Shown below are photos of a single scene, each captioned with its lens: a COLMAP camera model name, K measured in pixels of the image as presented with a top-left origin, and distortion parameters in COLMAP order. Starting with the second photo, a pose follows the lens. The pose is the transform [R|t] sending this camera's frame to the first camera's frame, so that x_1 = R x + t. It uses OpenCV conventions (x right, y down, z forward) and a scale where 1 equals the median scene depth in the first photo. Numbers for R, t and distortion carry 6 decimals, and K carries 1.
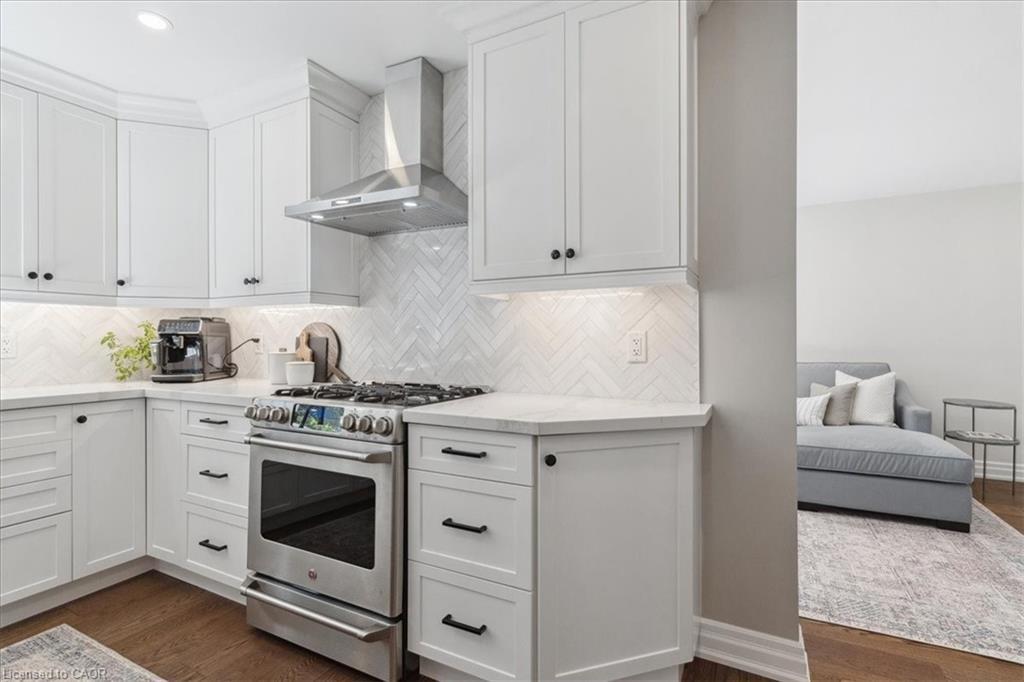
lens RADIAL K [[478.8, 0, 511.6], [0, 478.8, 339.5], [0, 0, 1]] dist [-0.001131, -0.000437]
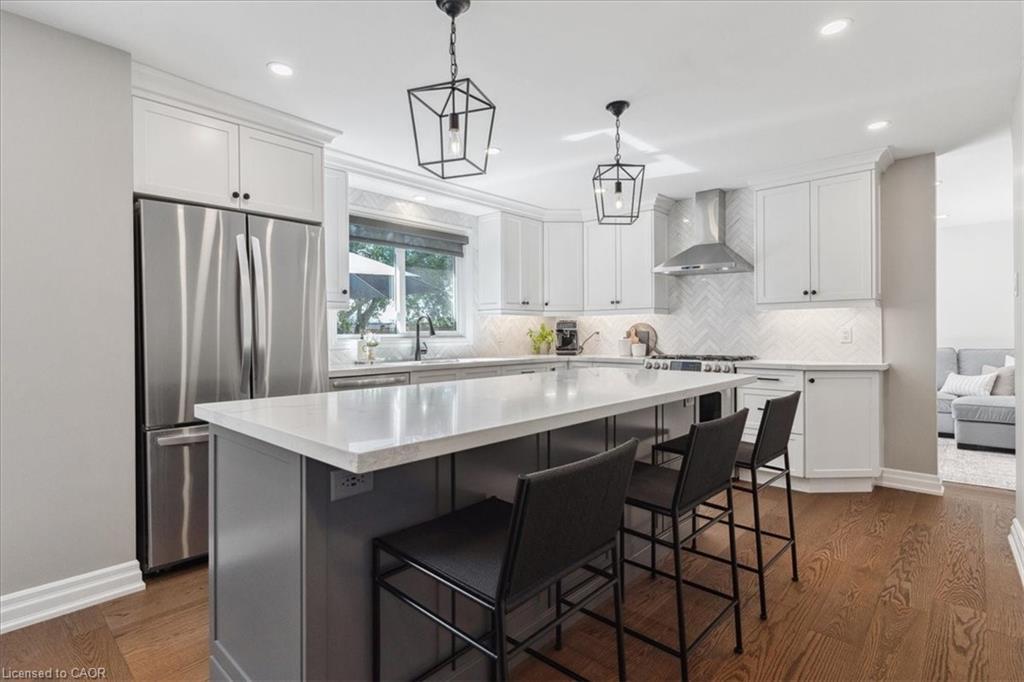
lens RADIAL K [[495.7, 0, 516.6], [0, 495.7, 333.3], [0, 0, 1]] dist [0.000196, -0.000222]
pose [[0.965879, -0.002904, -0.258978, -0.414568], [0.003259, 0.999994, 0.000940, 0.000954], [0.258974, -0.001752, 0.965883, -1.061176]]
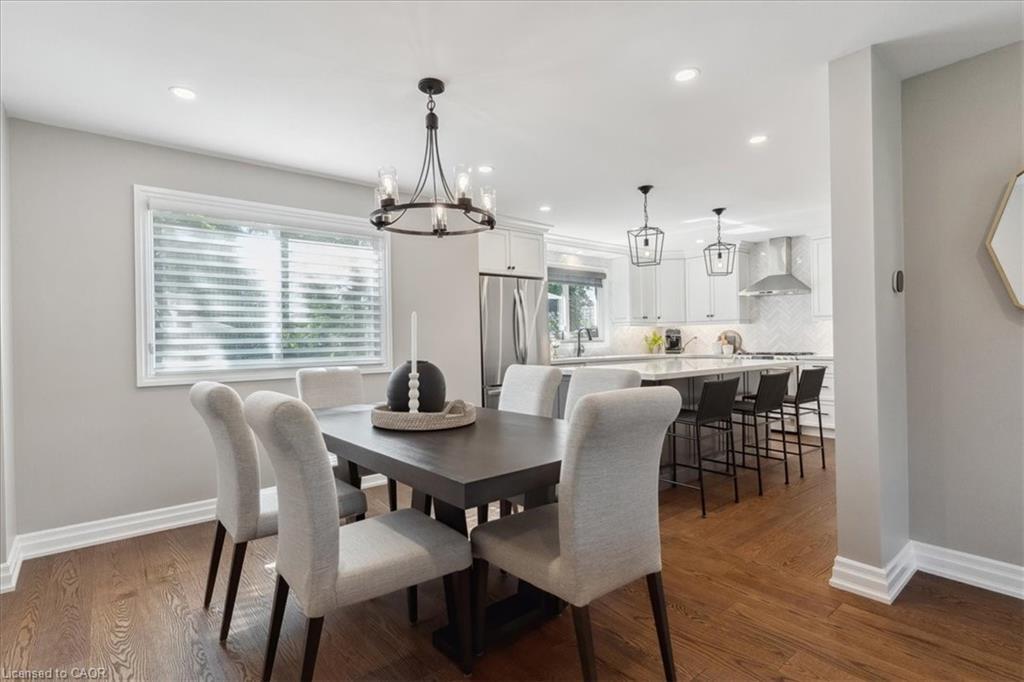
lens RADIAL K [[483.5, 0, 513.9], [0, 483.5, 342.2], [0, 0, 1]] dist [-0.002057, -0.000336]
pose [[0.913909, -0.012395, -0.405729, -0.453464], [0.015458, 0.999871, 0.004275, 0.000734], [0.405624, -0.010179, 0.913983, -2.041172]]
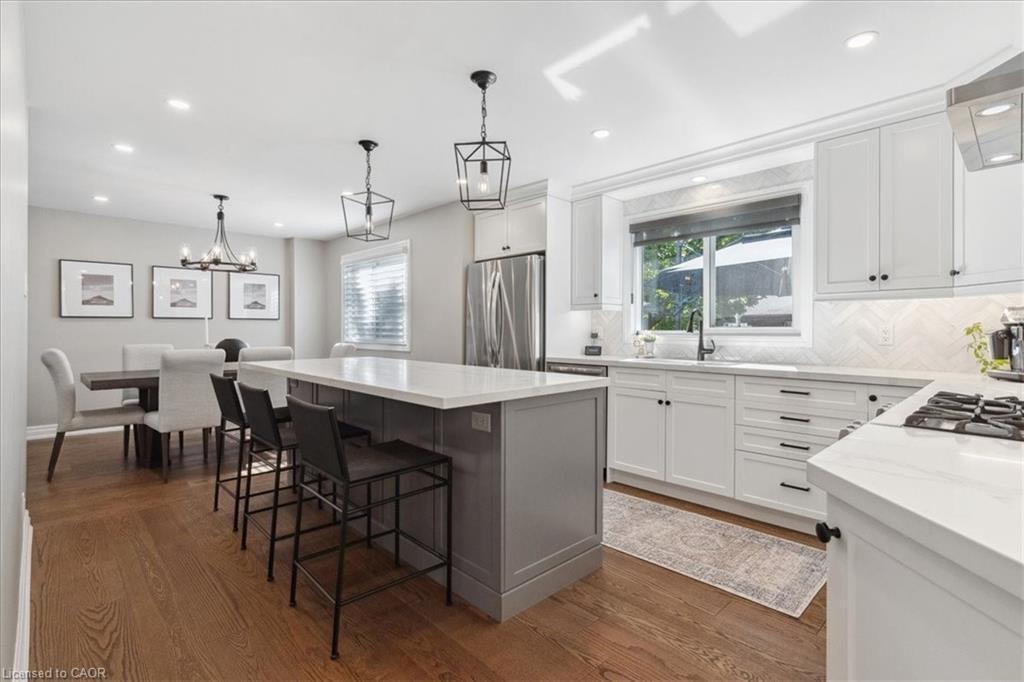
lens RADIAL K [[484.5, 0, 513.0], [0, 484.5, 332.0], [0, 0, 1]] dist [0.001868, 0.000154]
pose [[-0.318343, 0.004398, -0.947965, 0.439923], [-0.002133, 0.999983, 0.005356, 0.000417], [0.947973, 0.003727, -0.318328, 0.468403]]
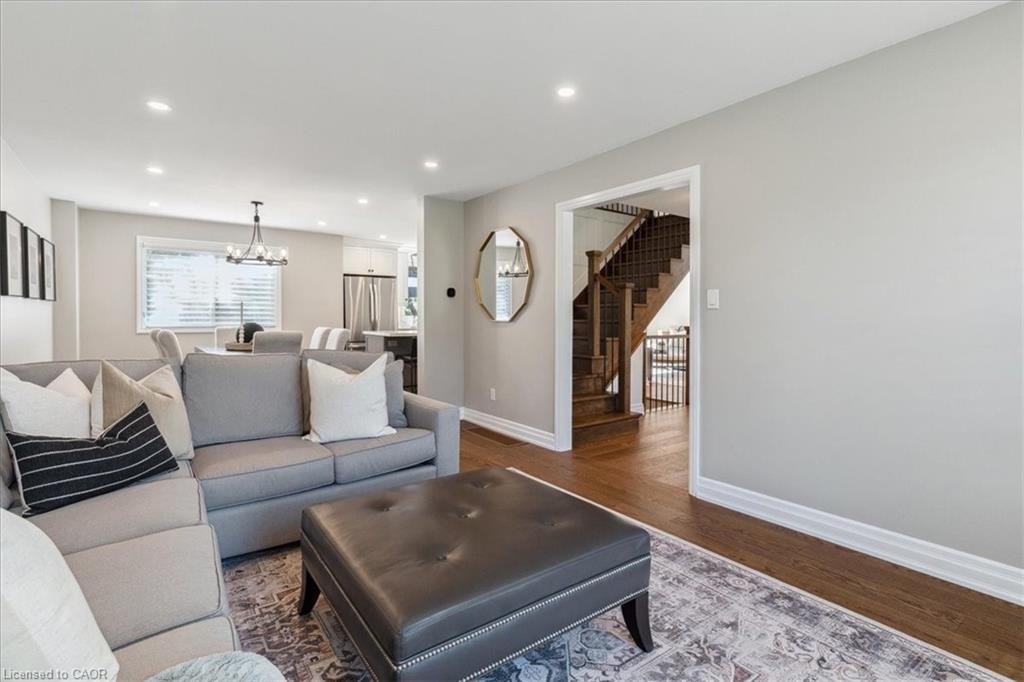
lens RADIAL K [[503.9, 0, 497.7], [0, 503.9, 327.9], [0, 0, 1]] dist [0.026300, -0.000066]
pose [[0.872771, 0.016492, -0.487850, 1.137405], [-0.010199, 0.999827, 0.015553, 0.017070], [0.488023, -0.008599, 0.872789, -2.727844]]
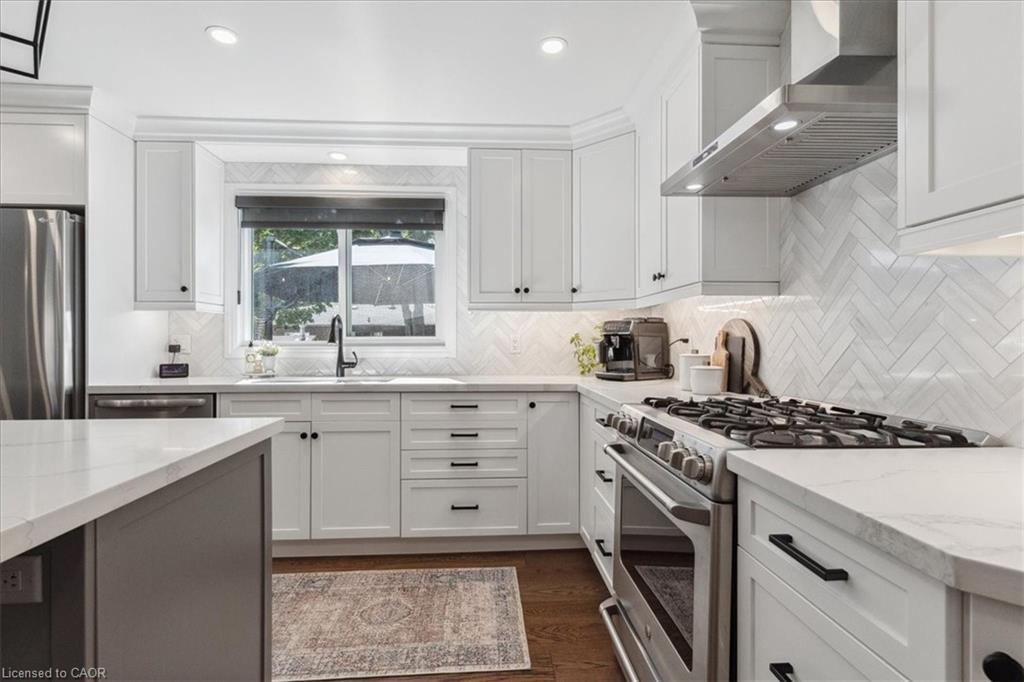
lens RADIAL K [[483.5, 0, 513.9], [0, 483.5, 342.2], [0, 0, 1]] dist [-0.002057, -0.000336]
pose [[0.515594, 0.005320, -0.856817, 0.114843], [-0.000412, 0.999982, 0.005961, -0.000387], [0.856833, -0.002721, 0.515587, 0.280307]]
